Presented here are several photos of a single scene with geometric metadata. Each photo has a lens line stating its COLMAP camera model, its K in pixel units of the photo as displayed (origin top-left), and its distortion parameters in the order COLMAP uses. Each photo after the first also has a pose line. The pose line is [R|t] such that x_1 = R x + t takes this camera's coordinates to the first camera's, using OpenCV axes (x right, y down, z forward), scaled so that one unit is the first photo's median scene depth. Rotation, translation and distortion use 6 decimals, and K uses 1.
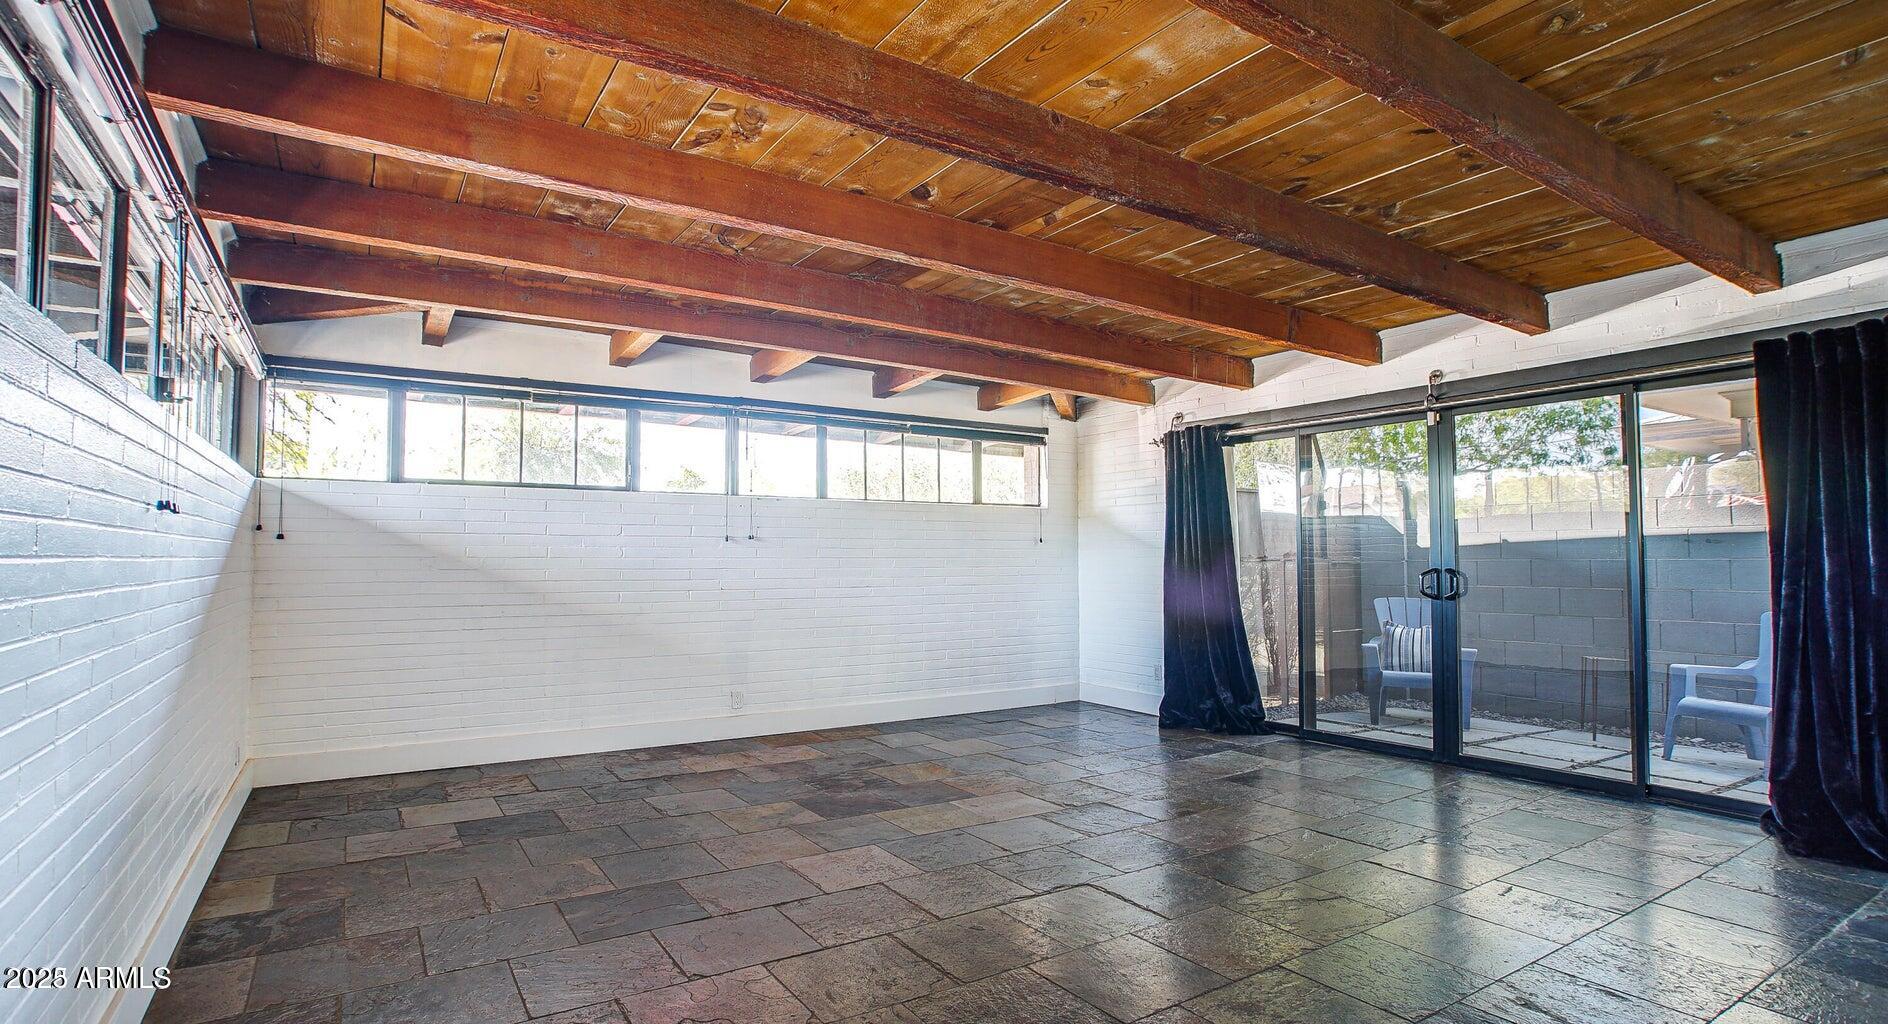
lens RADIAL K [[912.4, 0, 945.8], [0, 912.4, 524.4], [0, 0, 1]] dist [-0.001019, -0.000153]
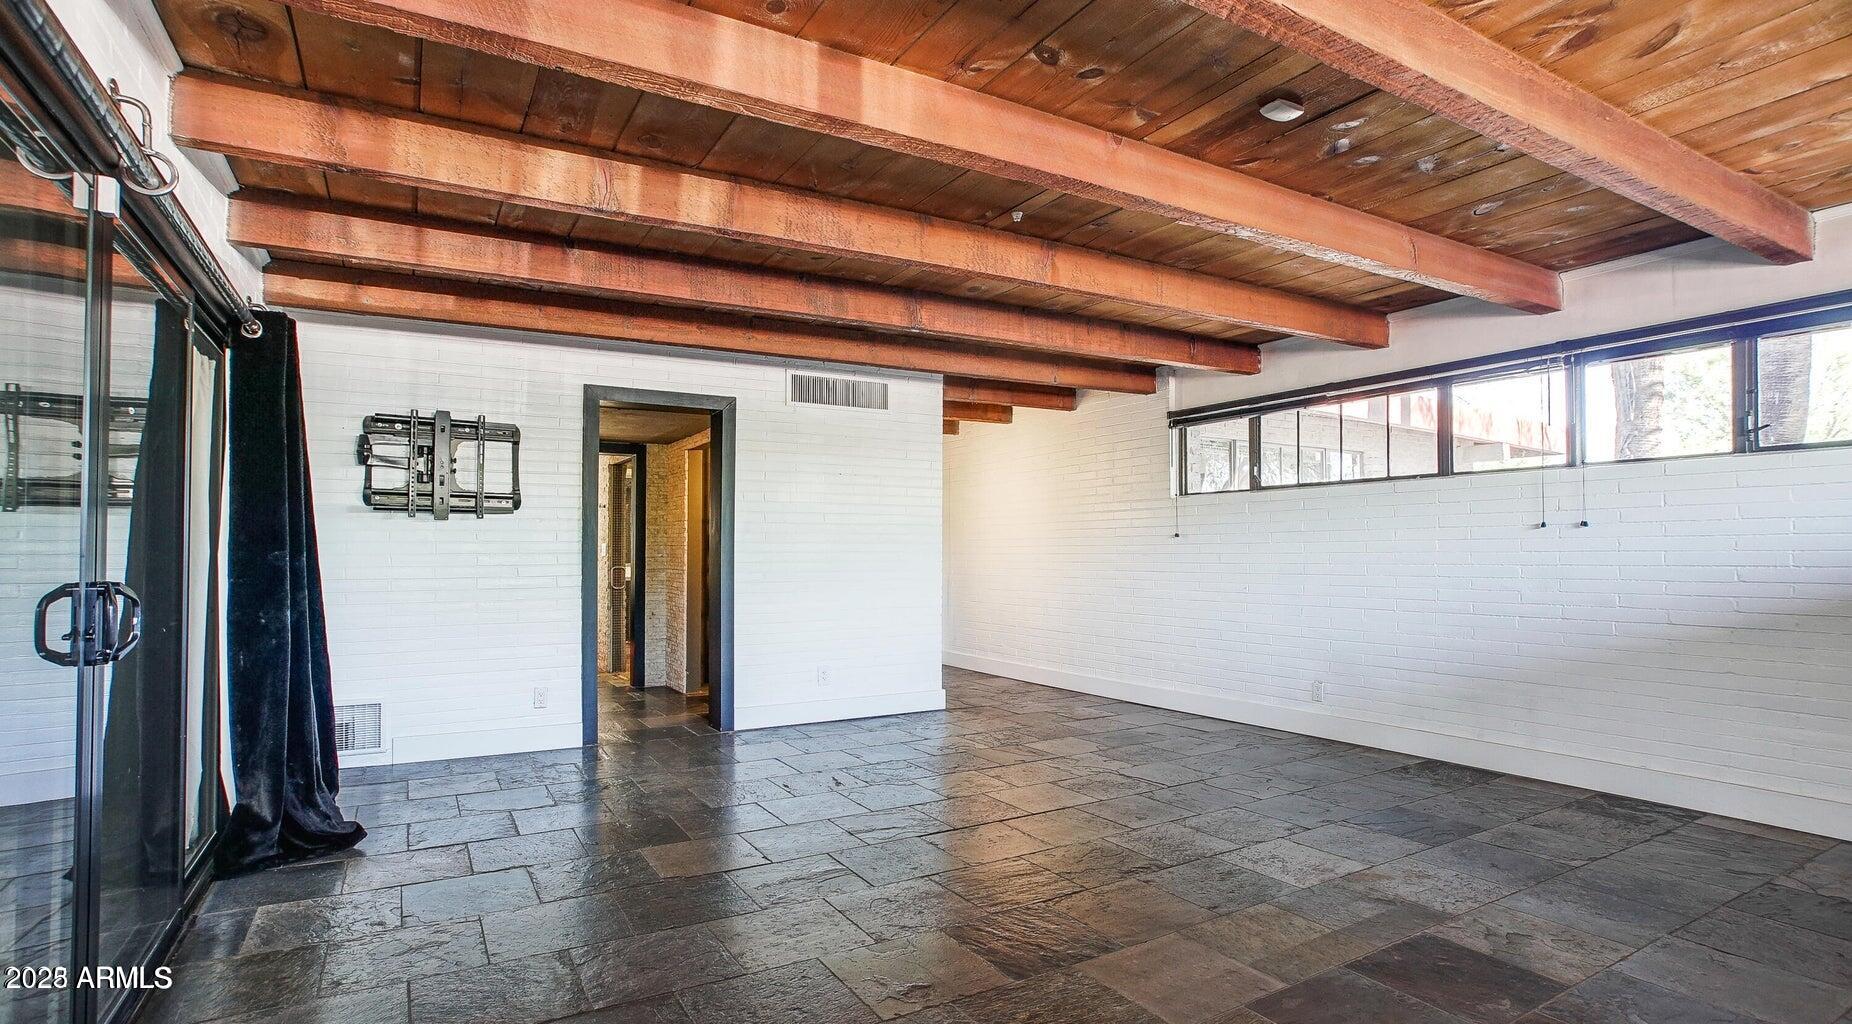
lens RADIAL K [[884.4, 0, 922.4], [0, 884.4, 522.7], [0, 0, 1]] dist [-0.000122, 0.000013]
pose [[-0.999056, 0.004130, 0.043235, 0.205484], [0.000635, 0.996751, -0.080538, 0.063984], [-0.043428, -0.080435, -0.995813, 1.592370]]
